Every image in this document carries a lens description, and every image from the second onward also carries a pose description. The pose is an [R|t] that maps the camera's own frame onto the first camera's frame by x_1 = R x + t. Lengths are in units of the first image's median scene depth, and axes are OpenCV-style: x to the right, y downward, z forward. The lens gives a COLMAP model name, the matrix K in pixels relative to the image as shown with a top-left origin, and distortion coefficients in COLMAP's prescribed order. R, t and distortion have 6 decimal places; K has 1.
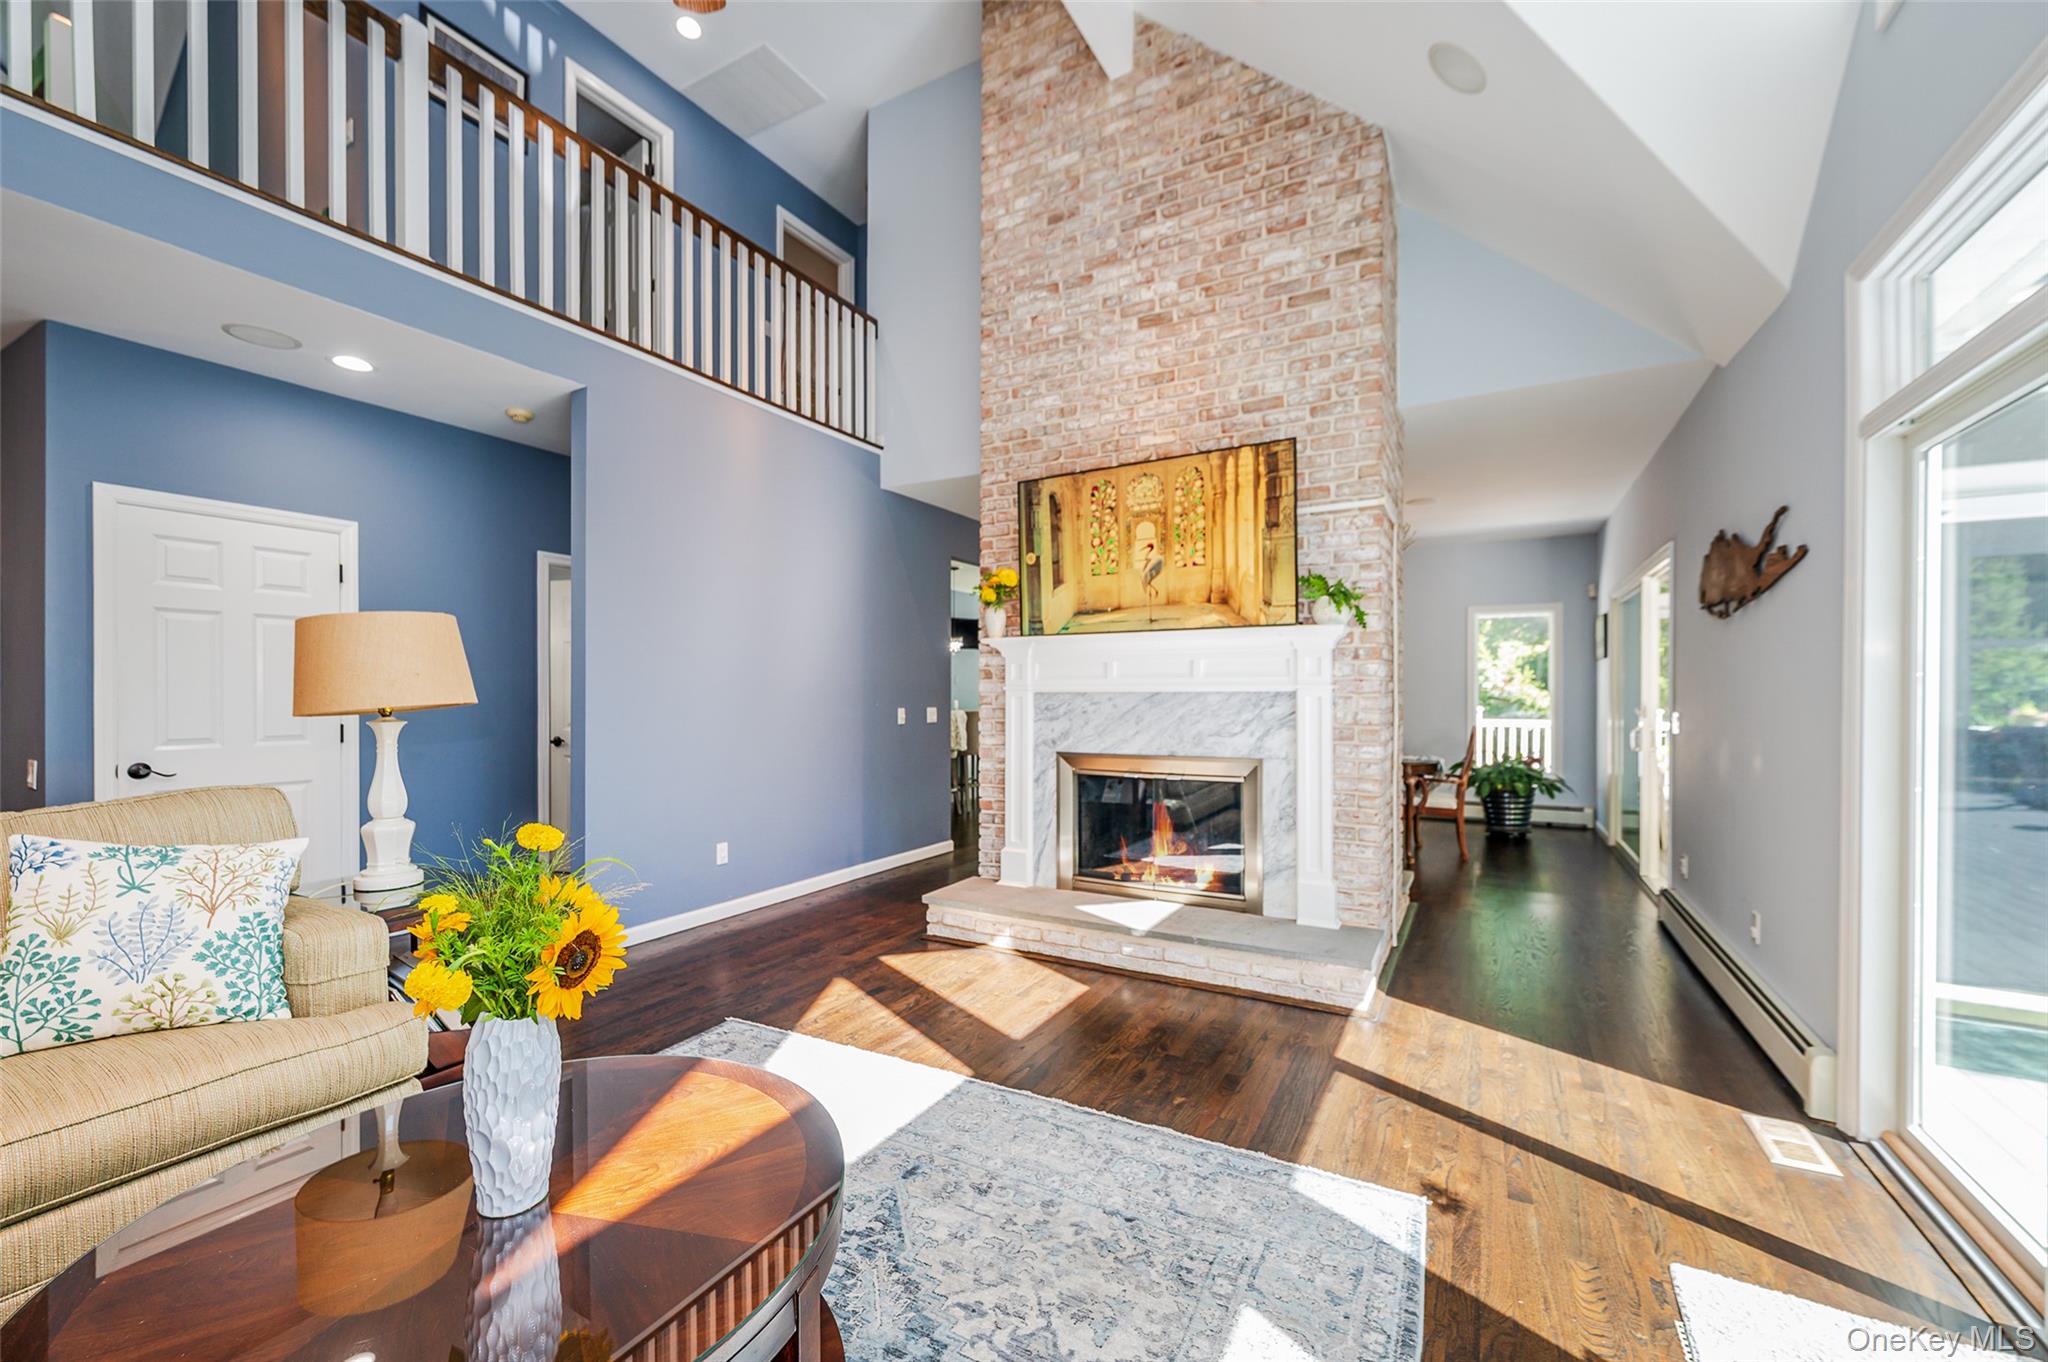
lens RADIAL K [[817.3, 0, 1035.2], [0, 817.3, 695.9], [0, 0, 1]] dist [-0.002375, 0.000111]
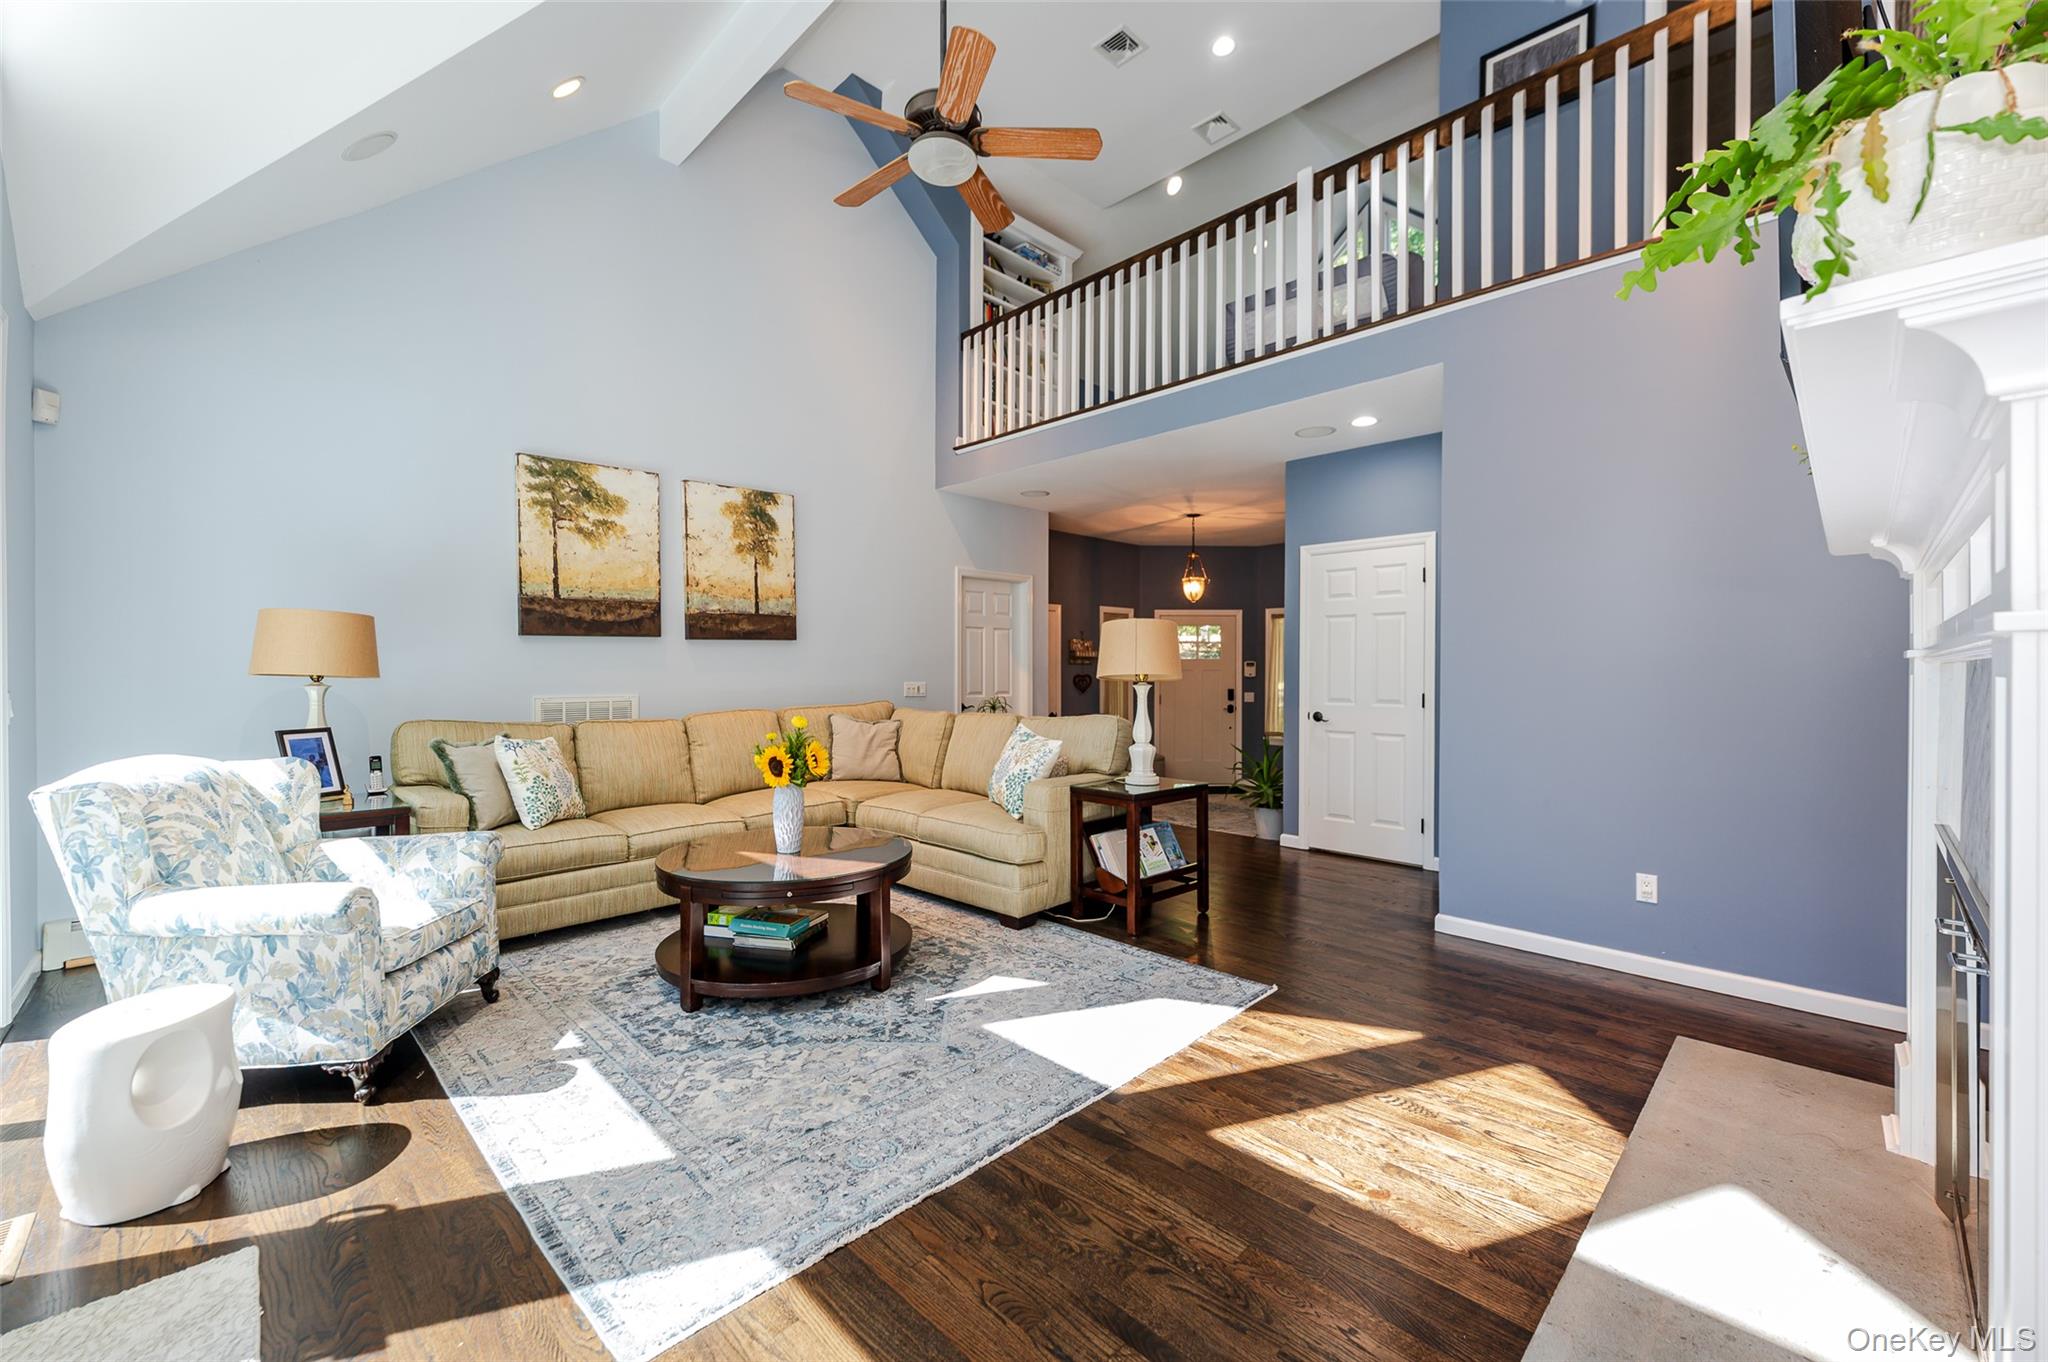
lens RADIAL K [[817.3, 0, 1036.0], [0, 817.3, 670.6], [0, 0, 1]] dist [-0.002375, 0.000111]
pose [[-0.279186, -0.000360, -0.960237, 0.645709], [-0.005588, 0.999984, 0.001250, 0.001243], [0.960221, 0.005715, -0.279183, 0.935499]]
